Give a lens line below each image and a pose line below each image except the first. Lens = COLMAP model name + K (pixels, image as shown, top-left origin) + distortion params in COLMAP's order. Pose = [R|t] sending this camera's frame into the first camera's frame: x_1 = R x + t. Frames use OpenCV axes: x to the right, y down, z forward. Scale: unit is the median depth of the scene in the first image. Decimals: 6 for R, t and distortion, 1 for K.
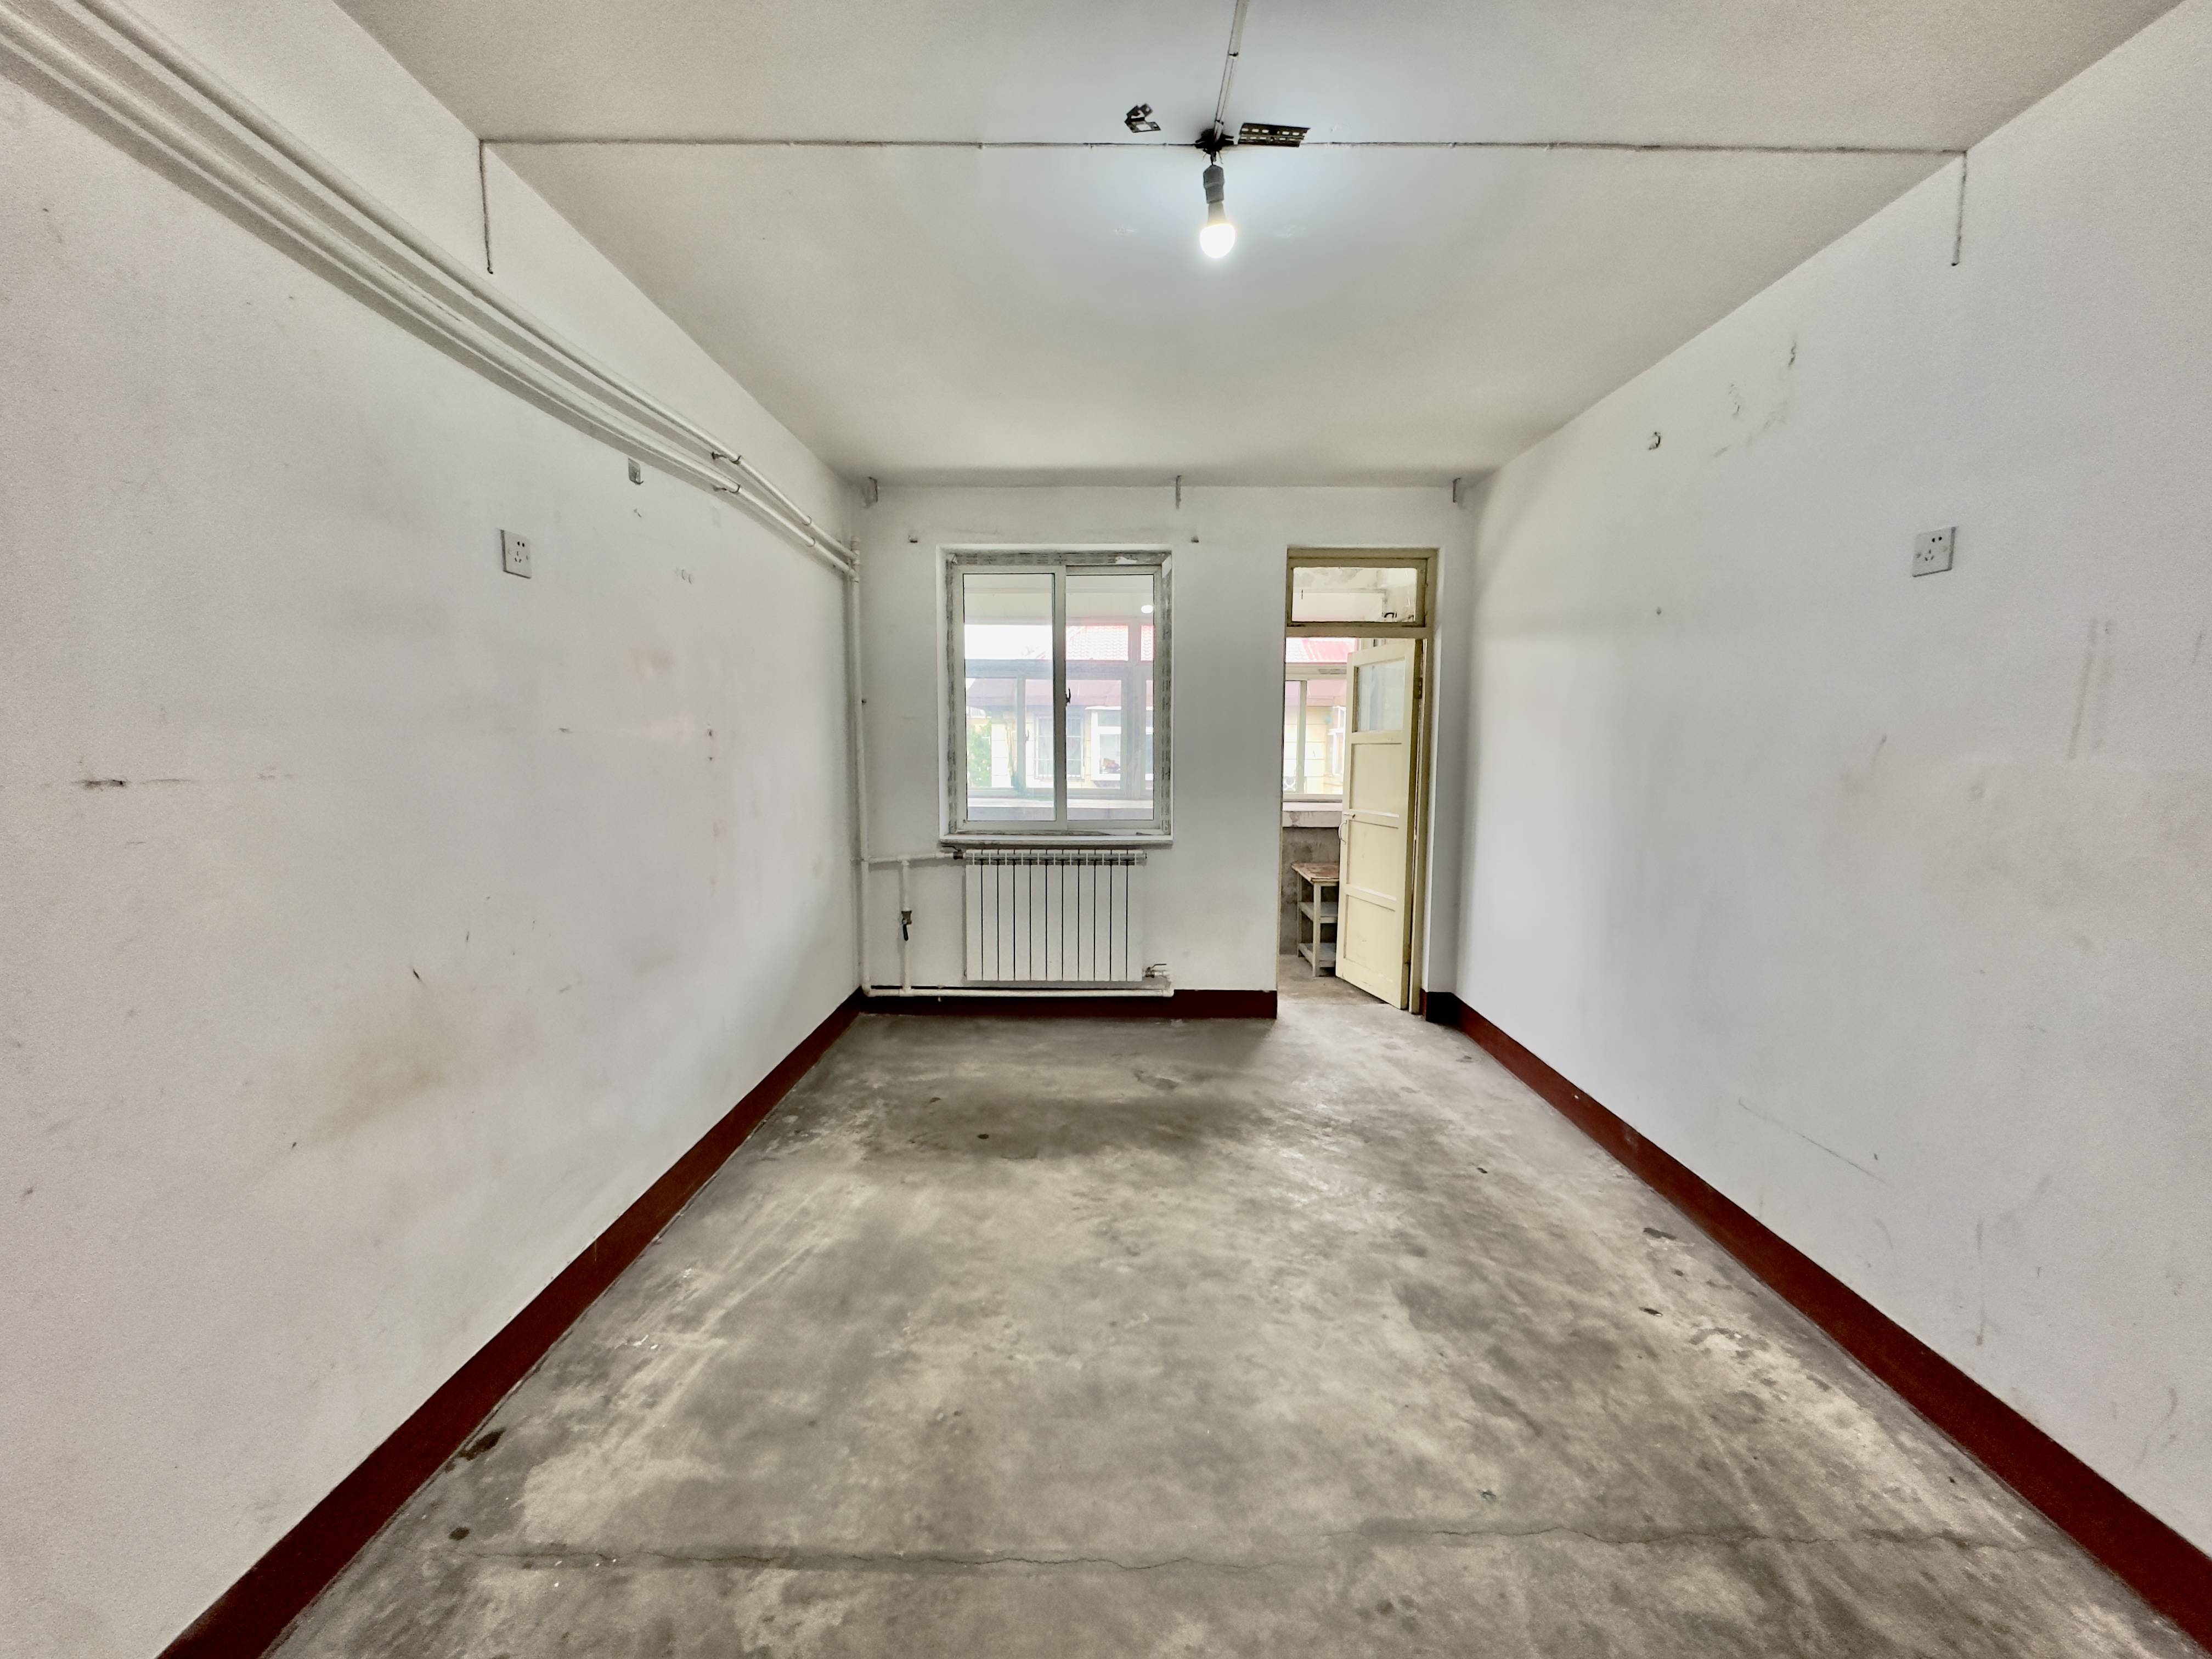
lens RADIAL K [[883.7, 0, 1106.2], [0, 883.7, 834.3], [0, 0, 1]] dist [0.001114, 0.000097]
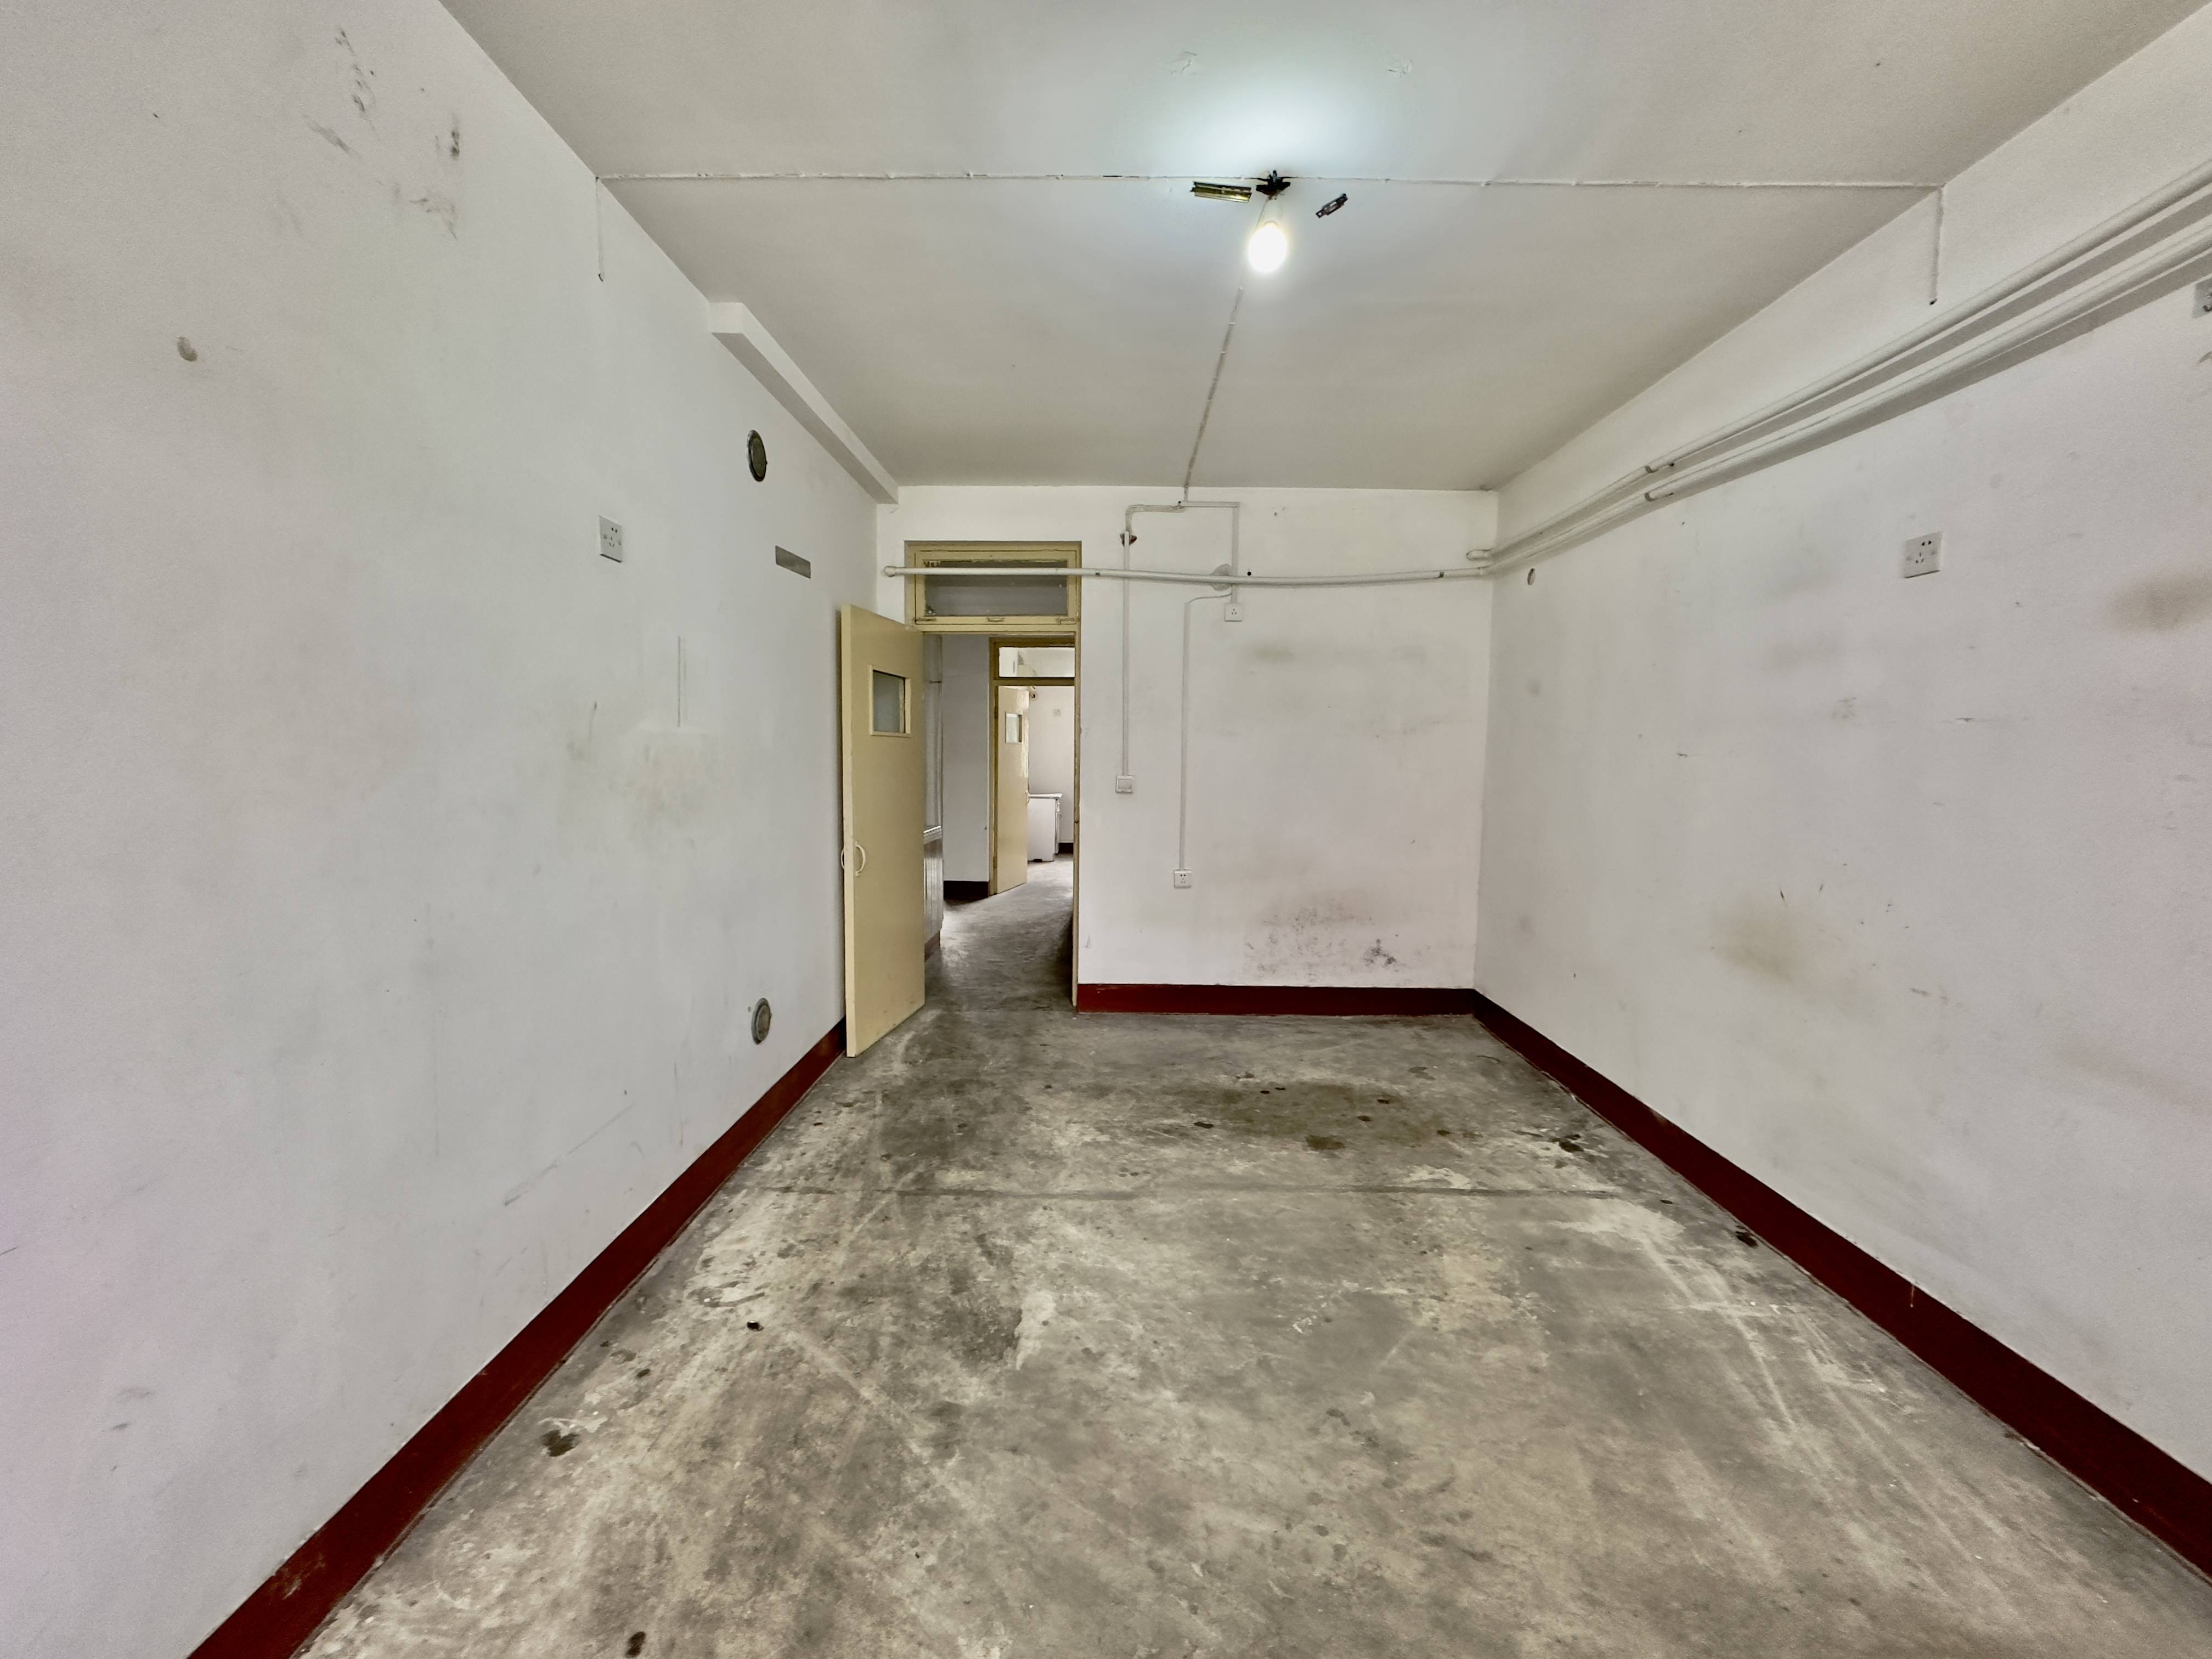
lens RADIAL K [[883.7, 0, 1101.3], [0, 883.7, 828.1], [0, 0, 1]] dist [0.001114, 0.000097]
pose [[-0.999793, -0.019560, 0.005671, 0.291606], [-0.018120, 0.981470, 0.190759, -0.178190], [-0.009298, 0.190617, -0.981620, 2.054033]]
